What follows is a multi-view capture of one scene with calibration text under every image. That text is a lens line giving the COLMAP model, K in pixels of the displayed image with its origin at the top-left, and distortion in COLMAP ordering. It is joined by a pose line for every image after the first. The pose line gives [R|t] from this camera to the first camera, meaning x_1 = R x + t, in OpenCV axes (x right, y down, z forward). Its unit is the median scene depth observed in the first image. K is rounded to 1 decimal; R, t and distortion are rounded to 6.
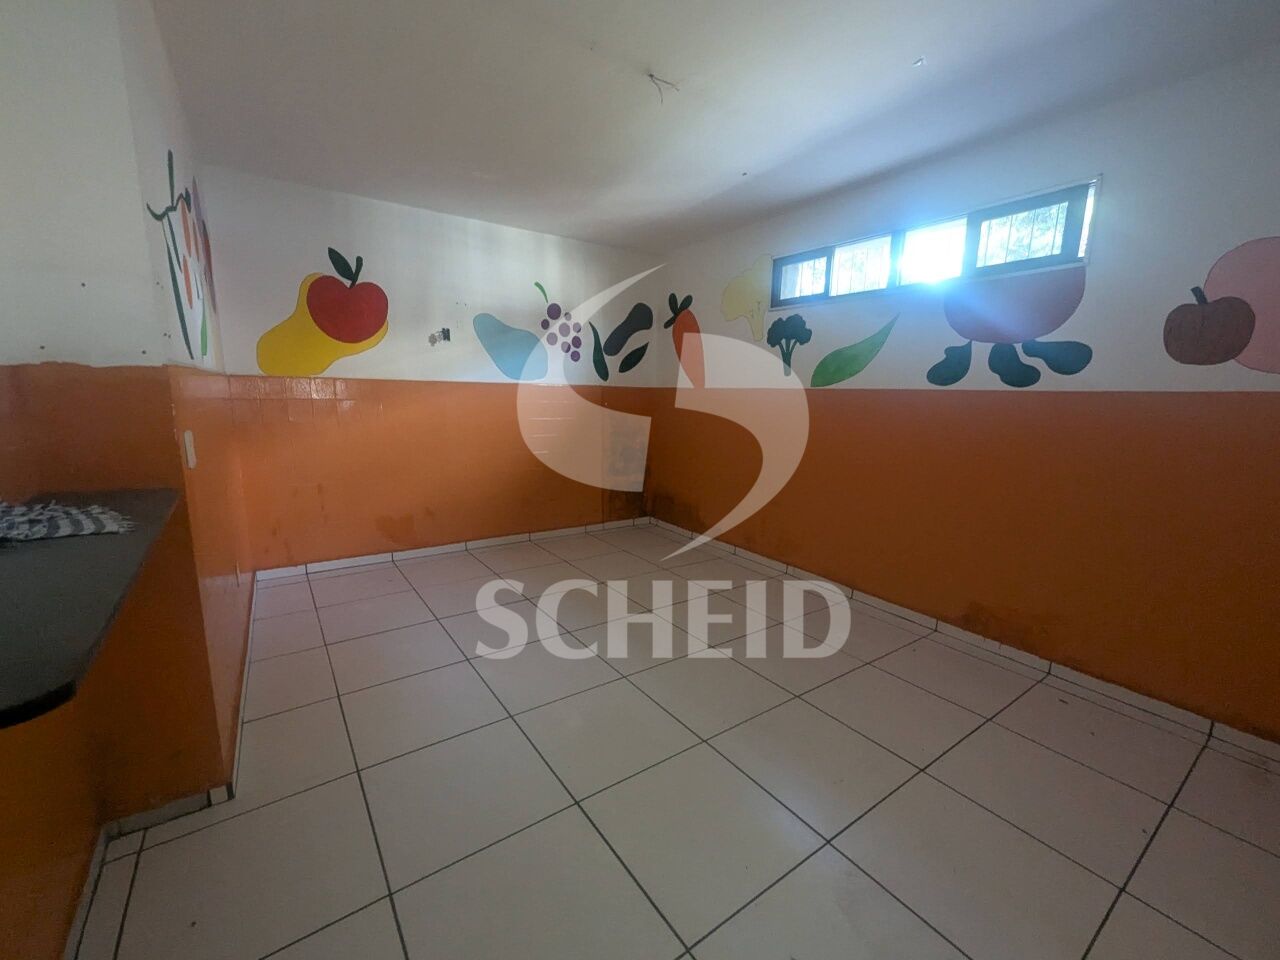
lens RADIAL K [[527.8, 0, 646.0], [0, 527.8, 476.6], [0, 0, 1]] dist [0.001258, -0.004956]
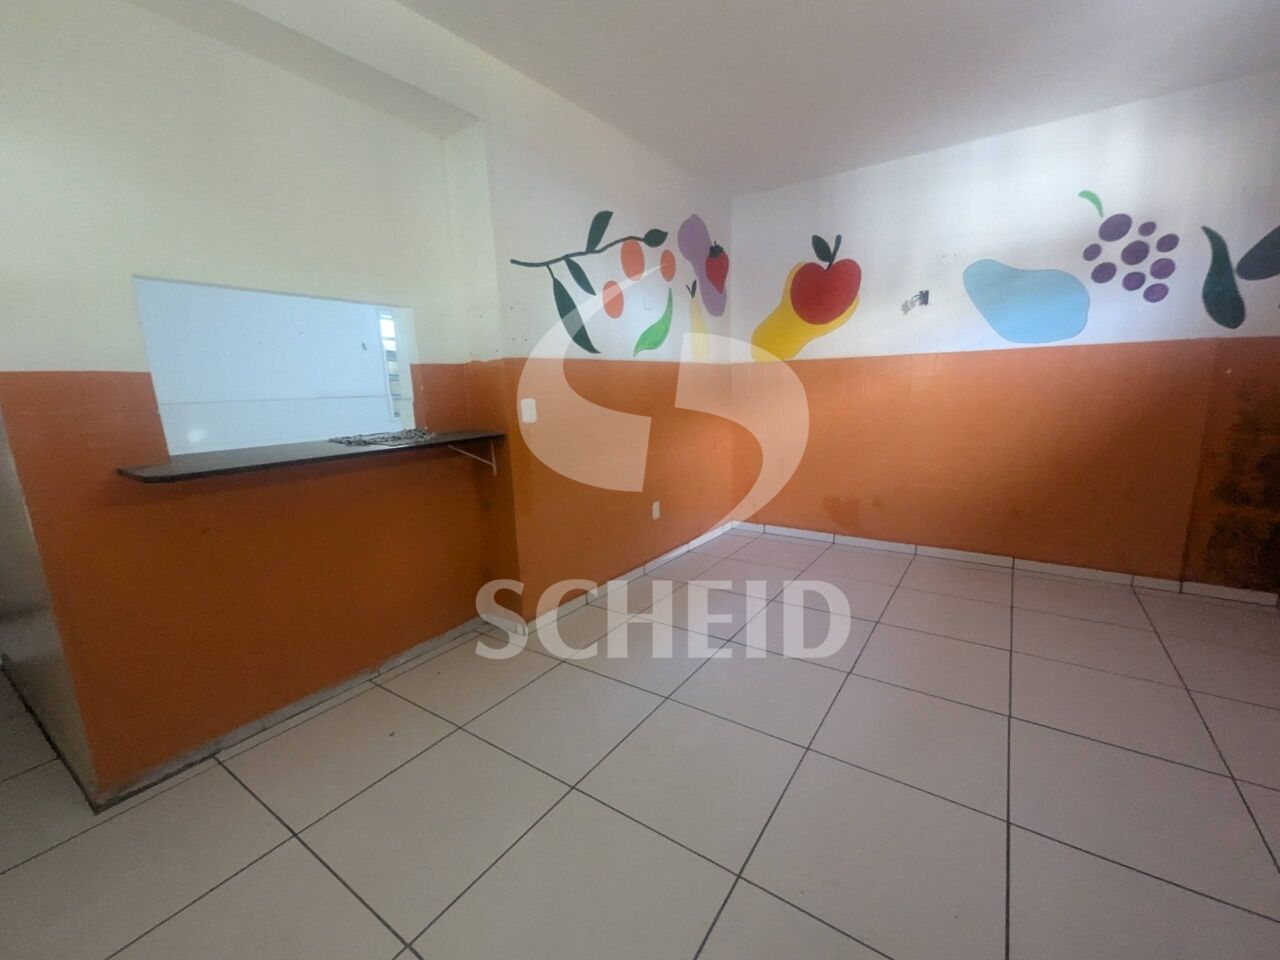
lens RADIAL K [[527.8, 0, 646.0], [0, 527.8, 476.6], [0, 0, 1]] dist [0.001258, -0.004956]
pose [[0.341604, 0.128230, -0.931055, 0.287233], [-0.108706, 0.989391, 0.096380, -0.018679], [0.933536, 0.068288, 0.351919, 0.302480]]
